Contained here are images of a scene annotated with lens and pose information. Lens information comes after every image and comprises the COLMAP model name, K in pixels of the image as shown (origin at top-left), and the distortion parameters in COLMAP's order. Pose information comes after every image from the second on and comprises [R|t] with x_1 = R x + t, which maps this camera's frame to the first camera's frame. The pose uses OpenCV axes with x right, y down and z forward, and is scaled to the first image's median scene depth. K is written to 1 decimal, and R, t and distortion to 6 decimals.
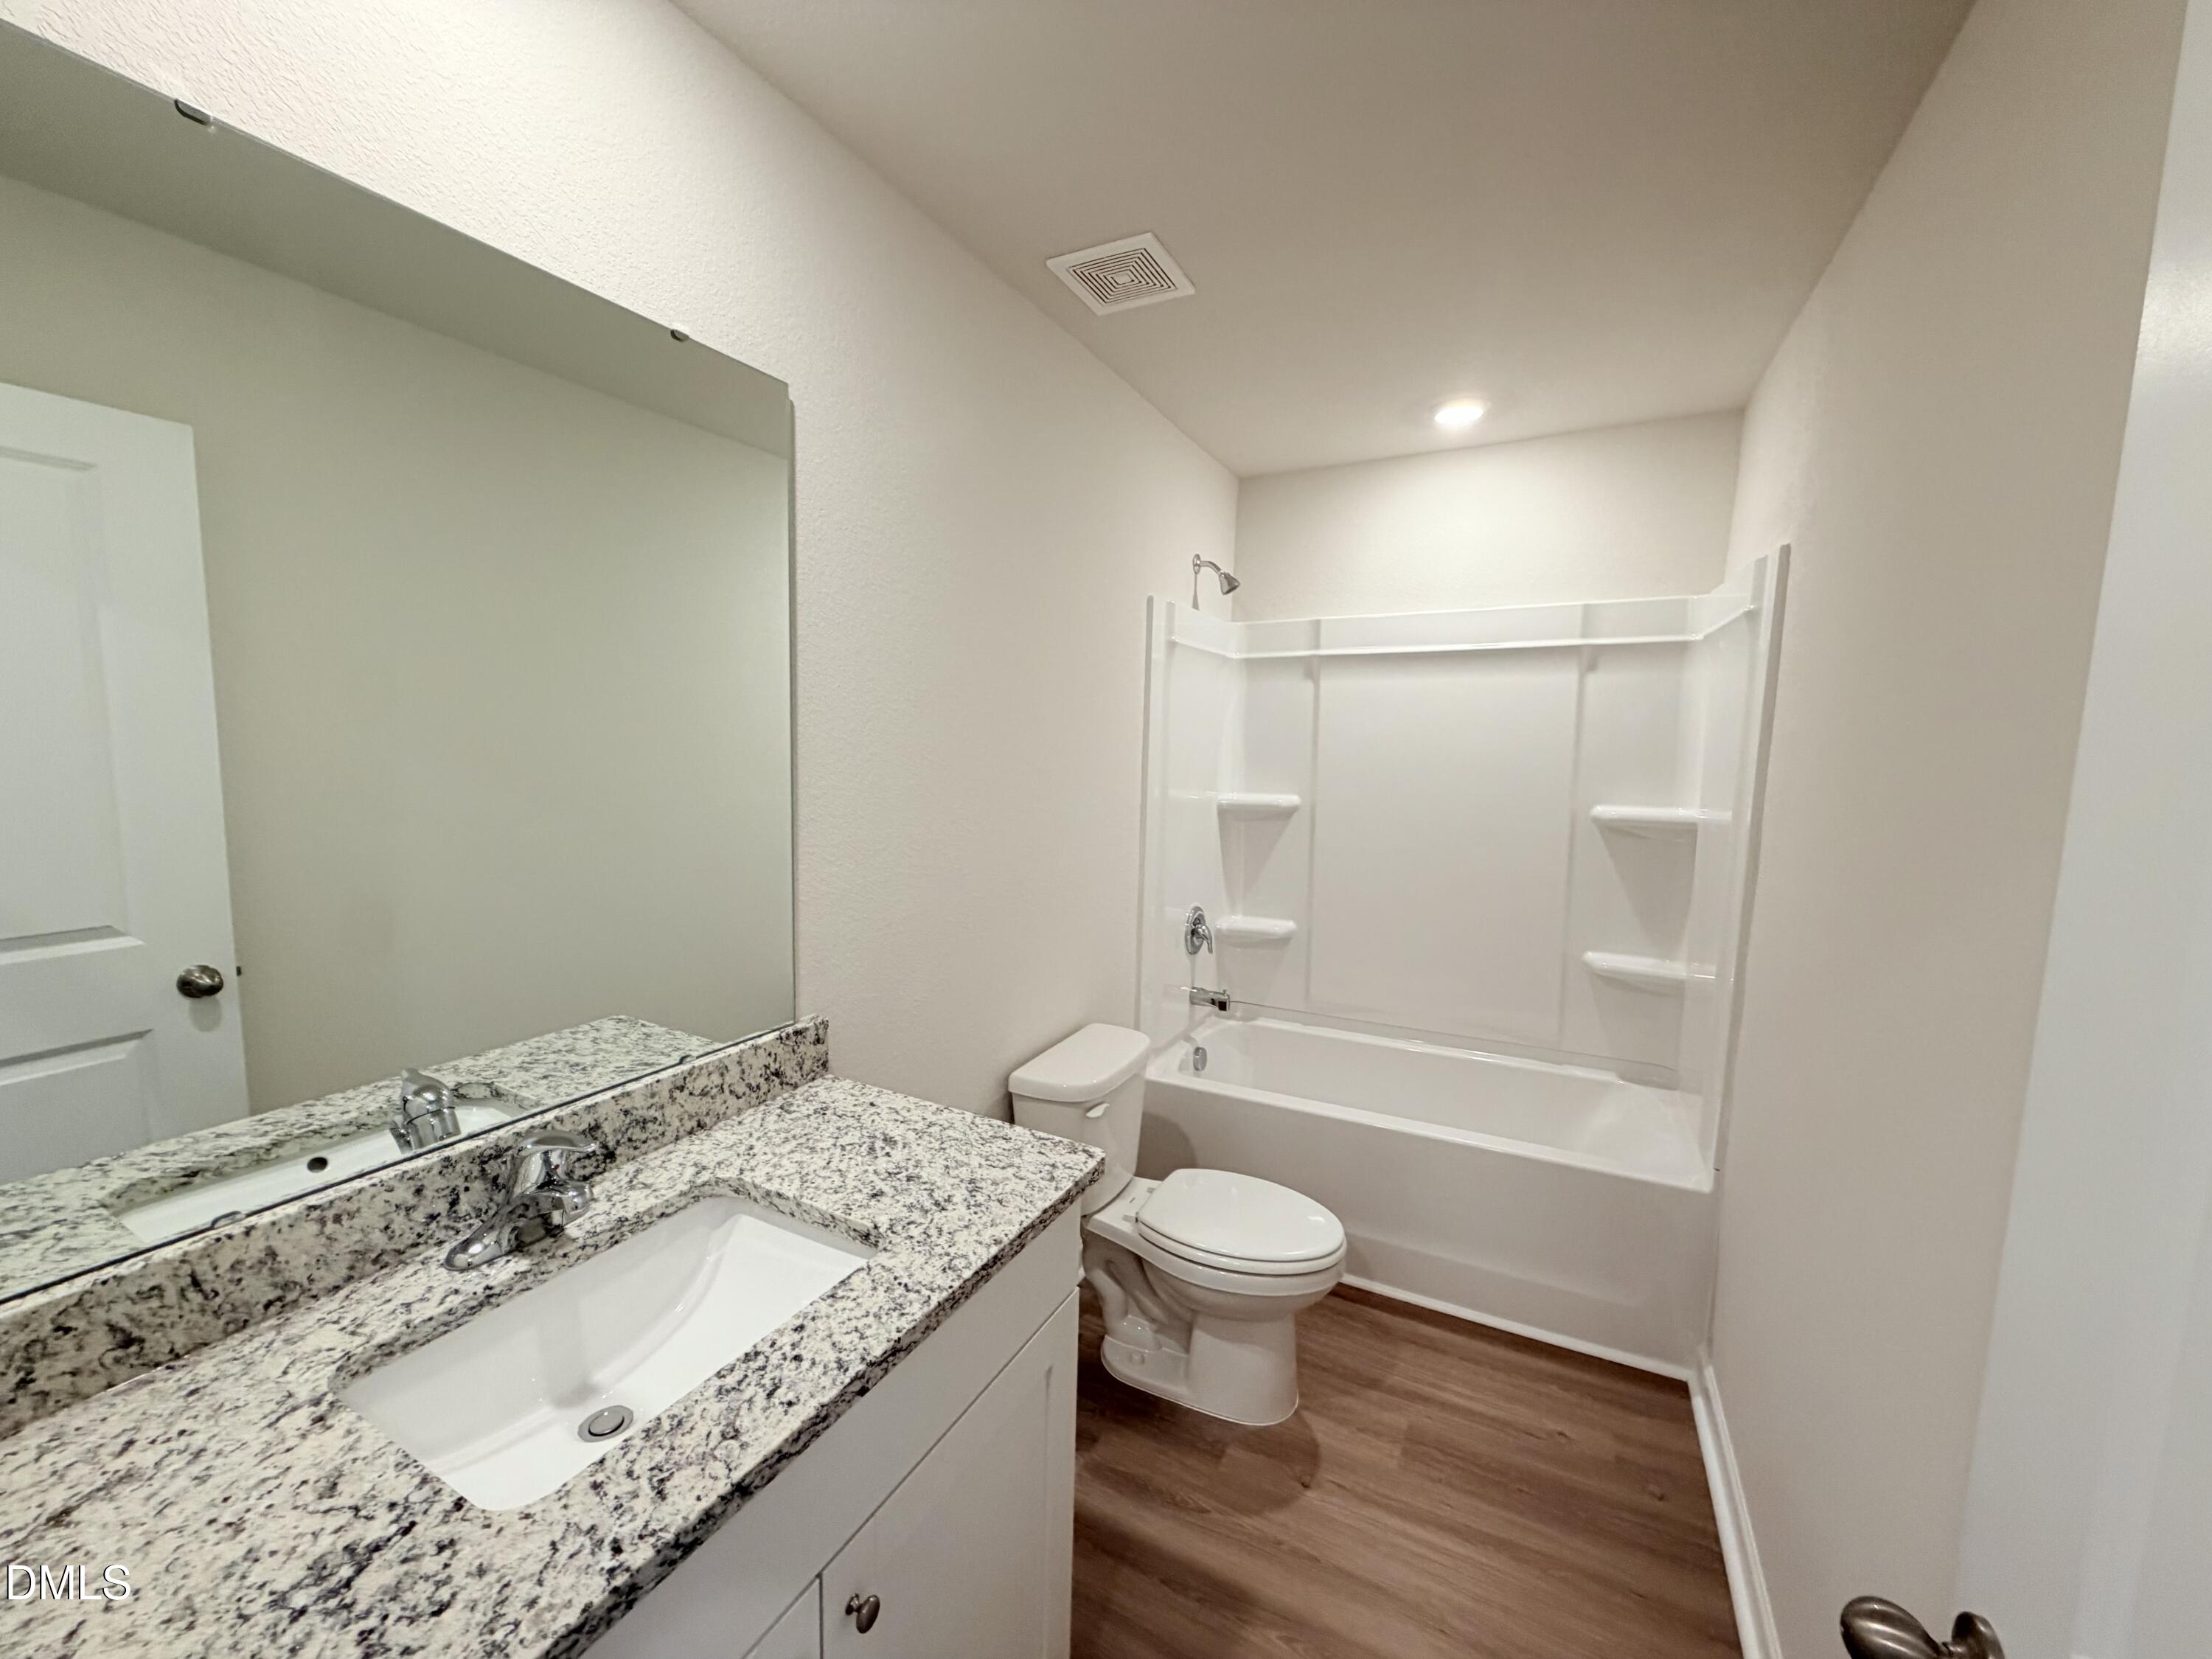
lens RADIAL K [[877.4, 0, 1097.4], [0, 877.4, 824.4], [0, 0, 1]] dist [0.001797, 0.000162]
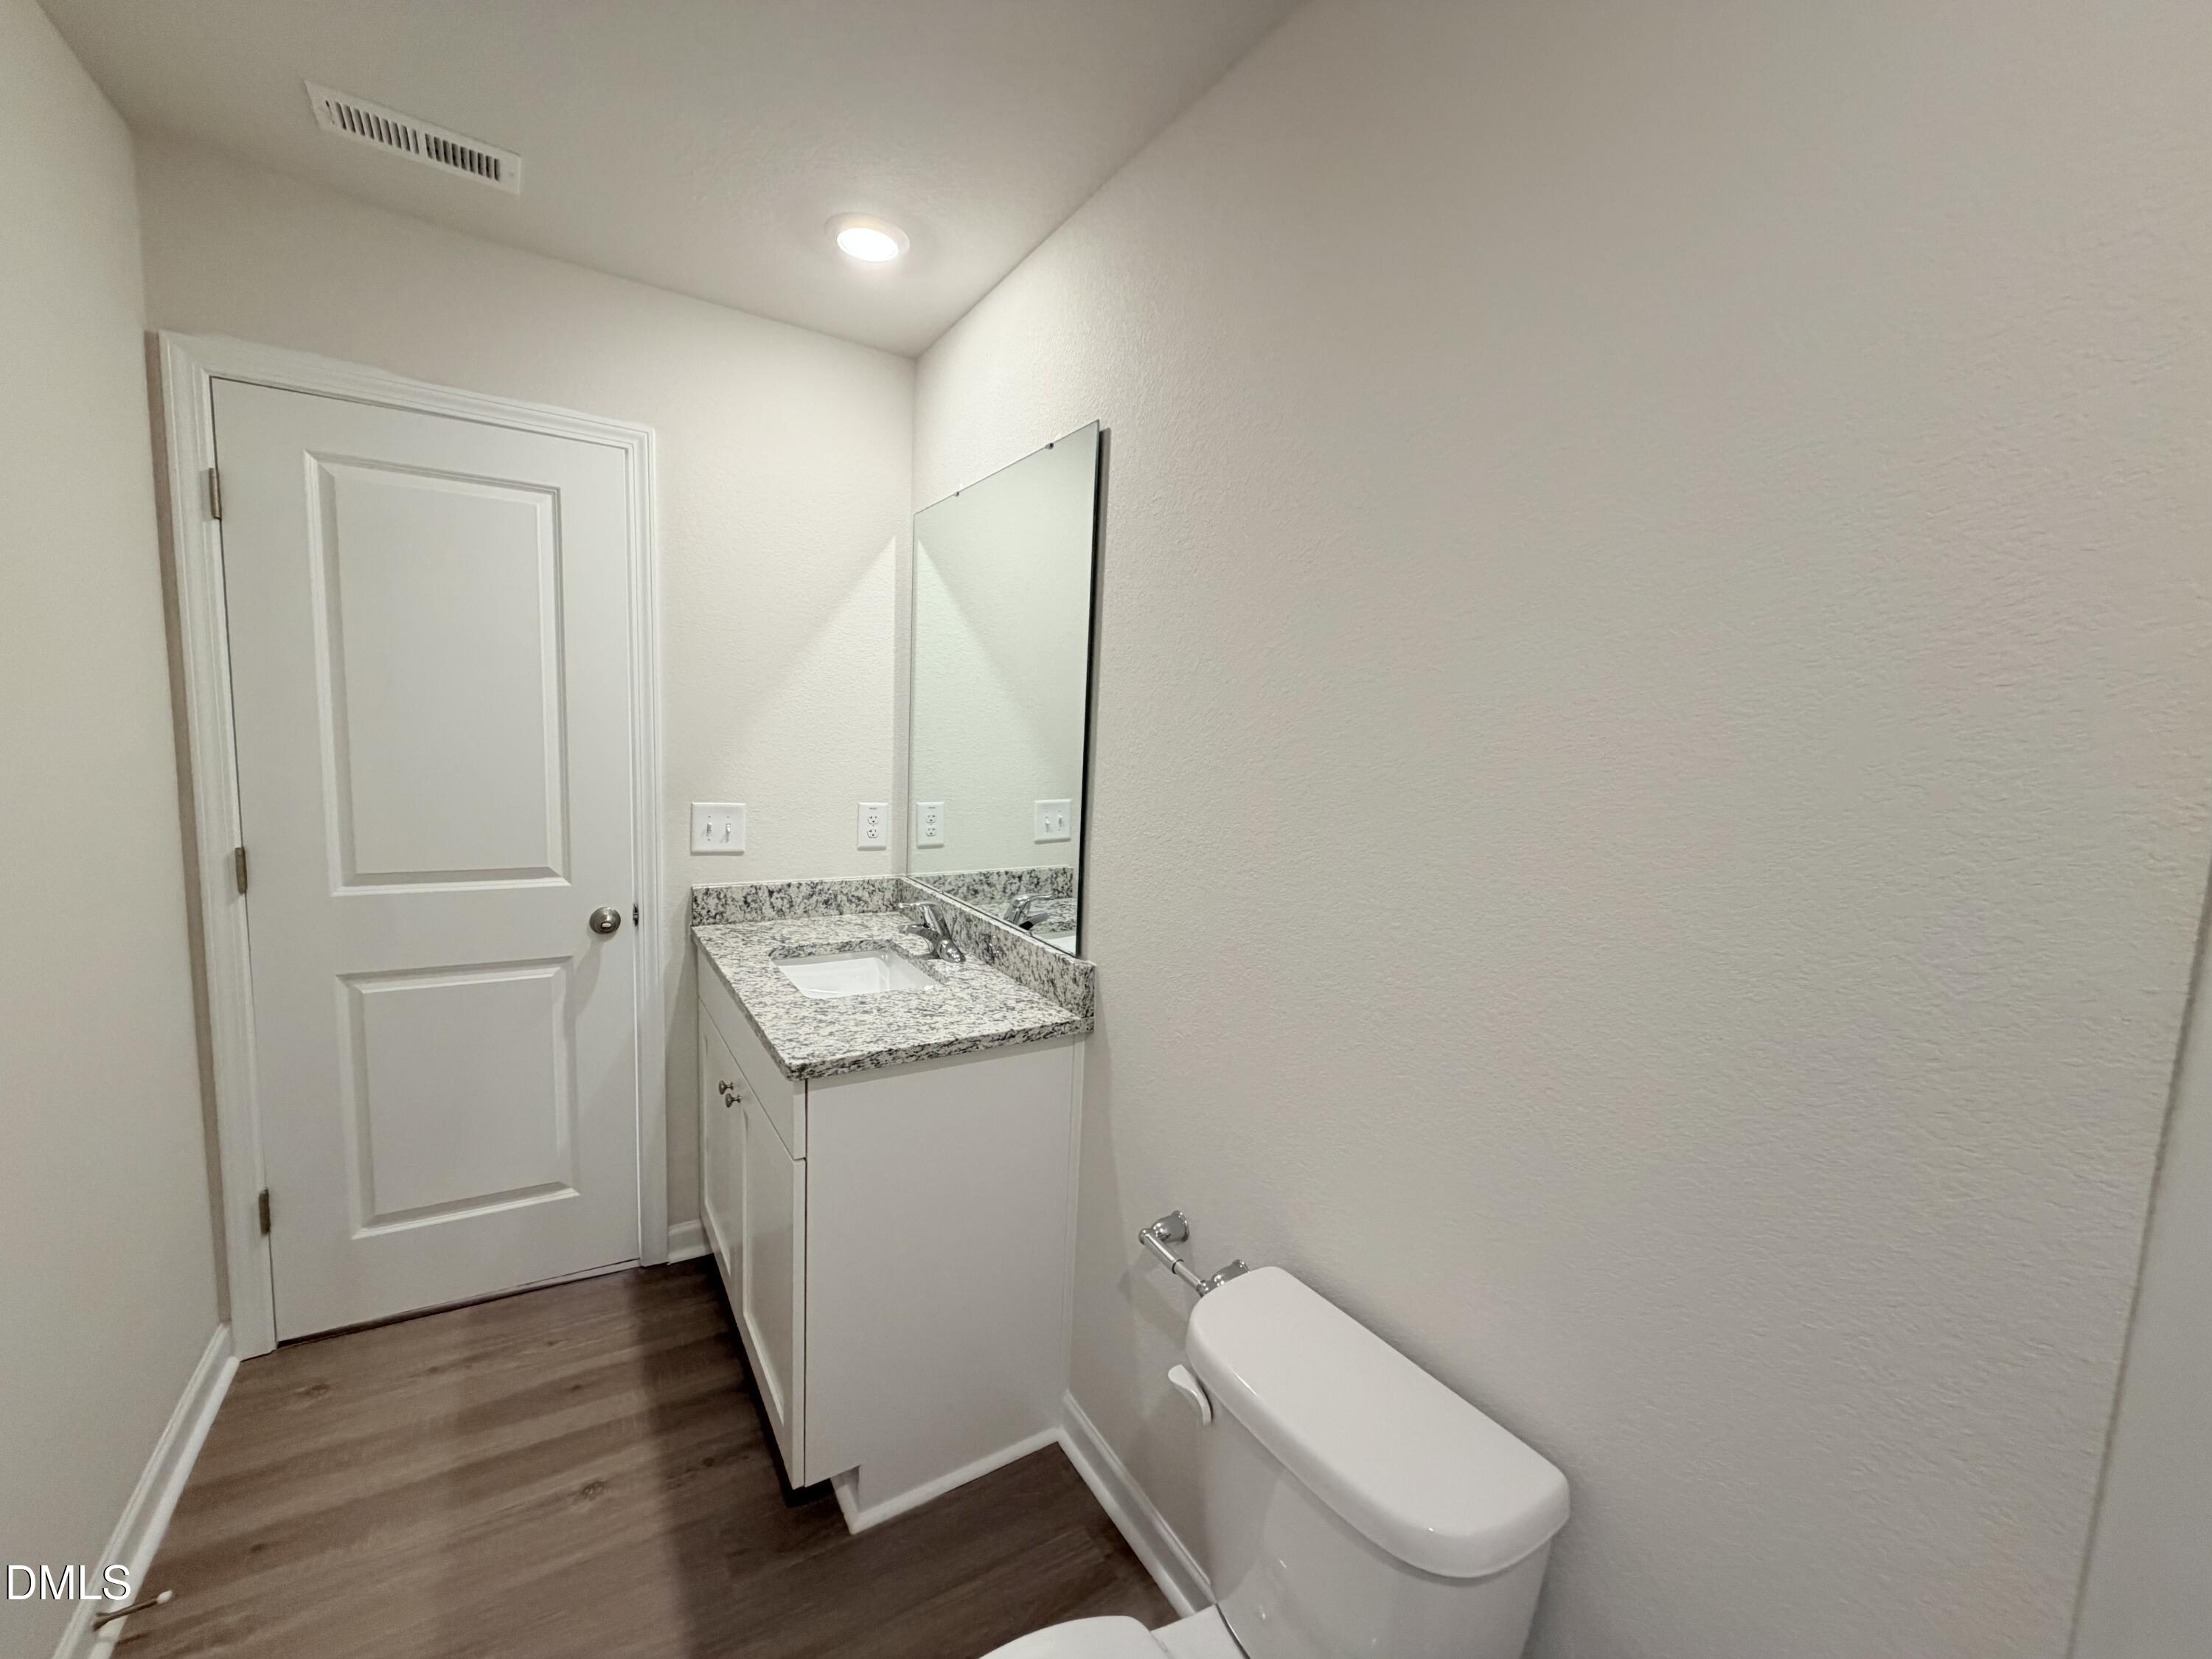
lens RADIAL K [[877.4, 0, 1097.4], [0, 877.4, 824.4], [0, 0, 1]] dist [0.001797, 0.000162]
pose [[-0.489567, 0.045762, -0.870764, 0.760818], [-0.145863, 0.980253, 0.133525, -0.127866], [0.859679, 0.192382, -0.473224, 1.776354]]
